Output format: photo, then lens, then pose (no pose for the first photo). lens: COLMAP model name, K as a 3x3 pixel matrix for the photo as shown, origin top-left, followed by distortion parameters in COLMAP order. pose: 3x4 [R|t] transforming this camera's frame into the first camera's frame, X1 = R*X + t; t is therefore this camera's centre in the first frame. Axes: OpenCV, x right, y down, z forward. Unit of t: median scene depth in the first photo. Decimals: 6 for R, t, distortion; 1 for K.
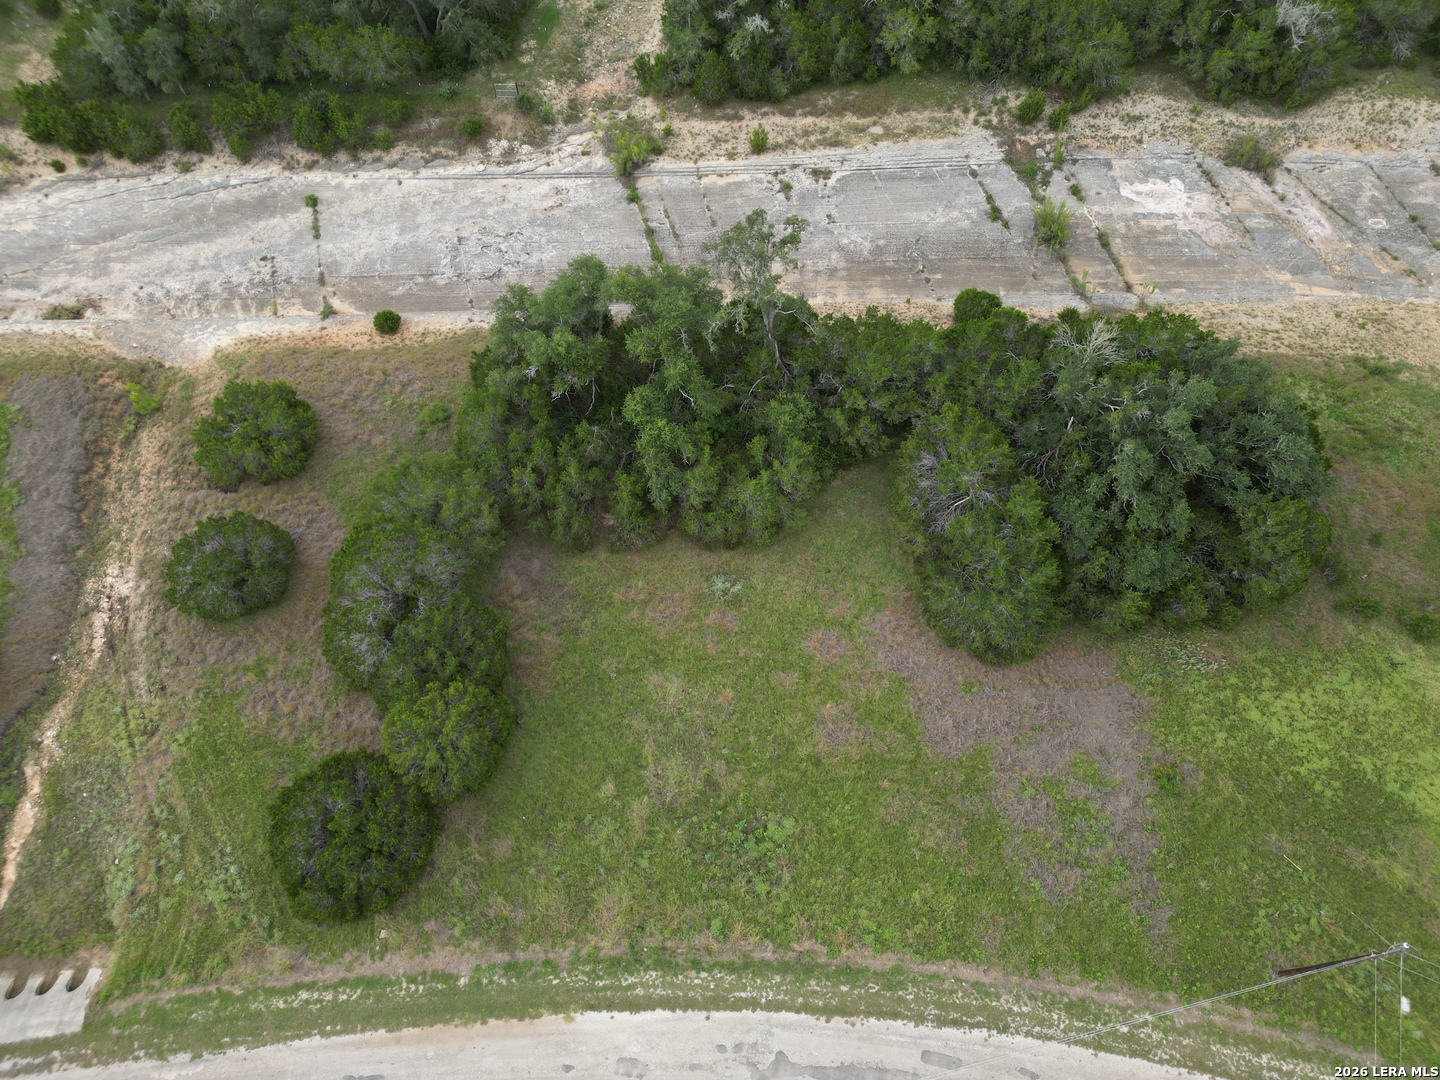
lens RADIAL K [[988.0, 0, 722.3], [0, 988.0, 540.6], [0, 0, 1]] dist [0.071876, -0.056620]
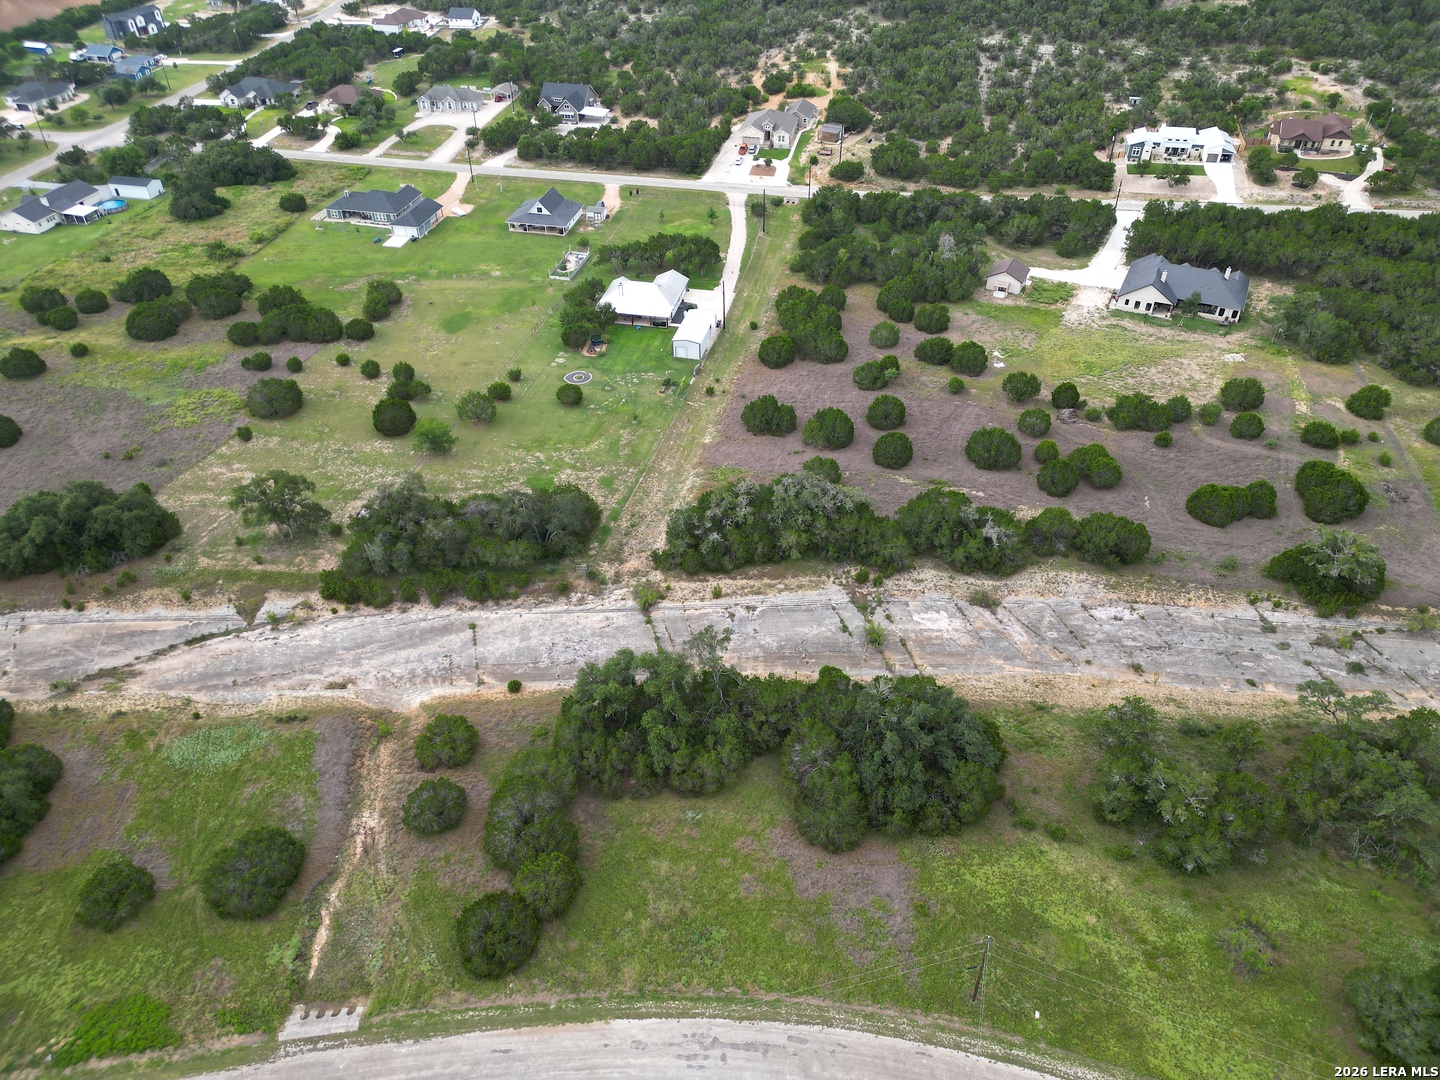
lens RADIAL K [[988.0, 0, 724.4], [0, 988.0, 536.9], [0, 0, 1]] dist [0.071876, -0.056620]
pose [[0.999973, -0.007171, 0.001830, 0.064452], [0.007293, 0.912767, -0.408415, 0.341148], [0.001258, 0.408417, 0.912794, -0.958032]]
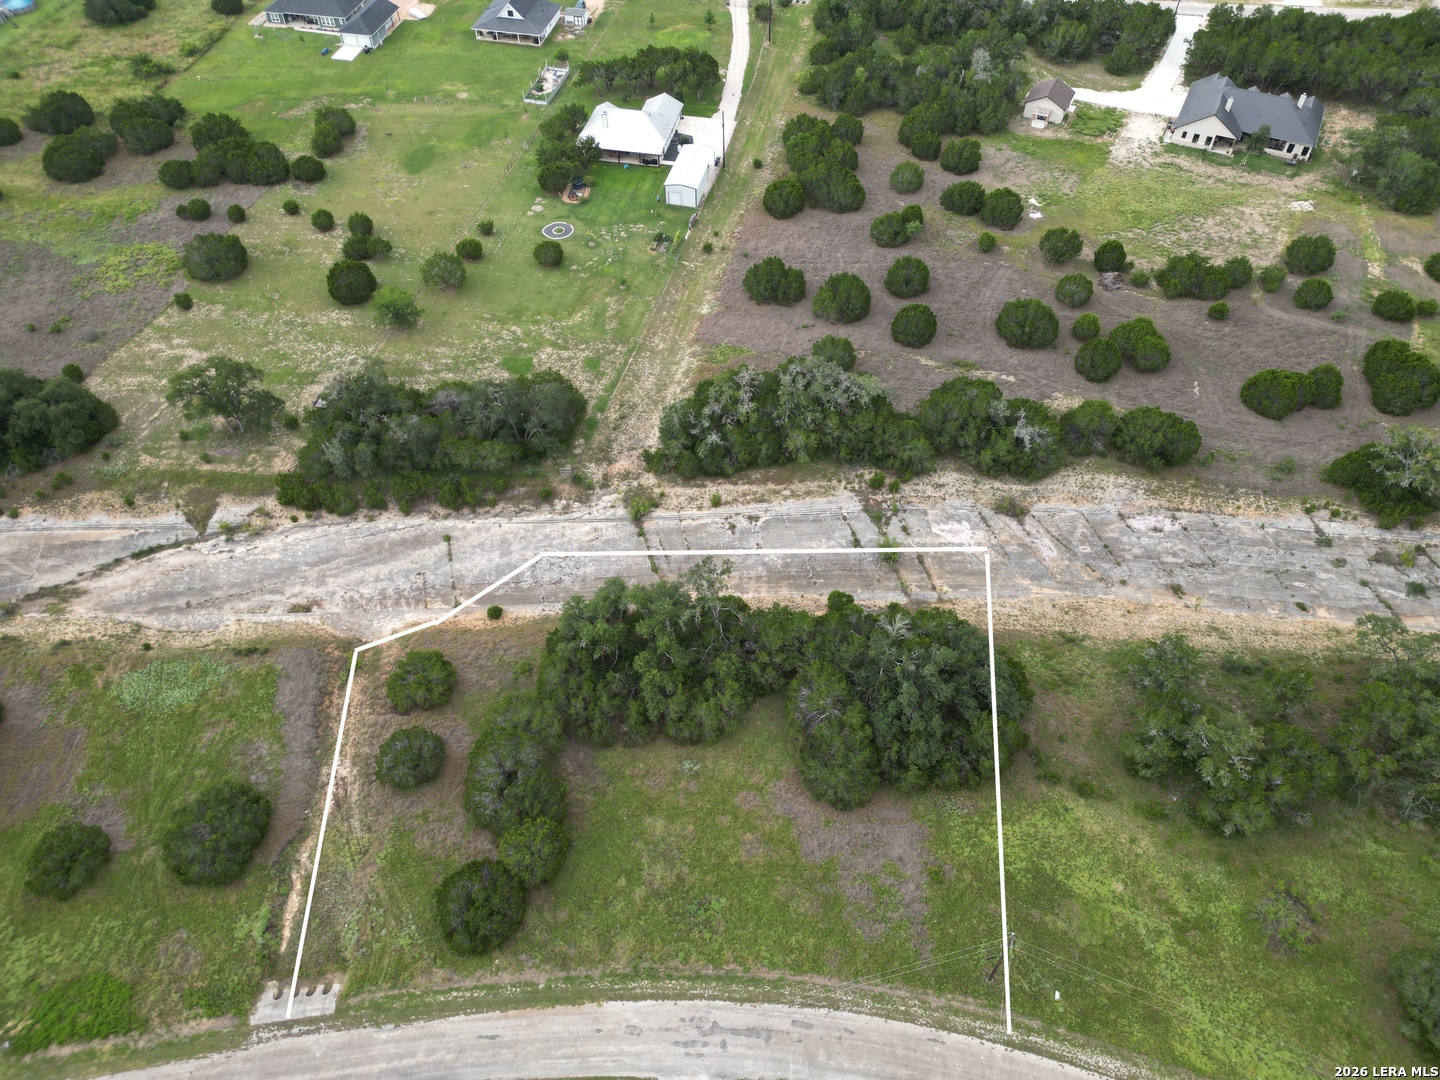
lens RADIAL K [[988.0, 0, 723.9], [0, 988.0, 536.9], [0, 0, 1]] dist [0.071876, -0.056620]
pose [[0.999979, -0.006414, 0.001289, 0.063518], [0.006539, 0.973106, -0.230265, 0.056466], [0.000223, 0.230269, 0.973127, -0.804819]]
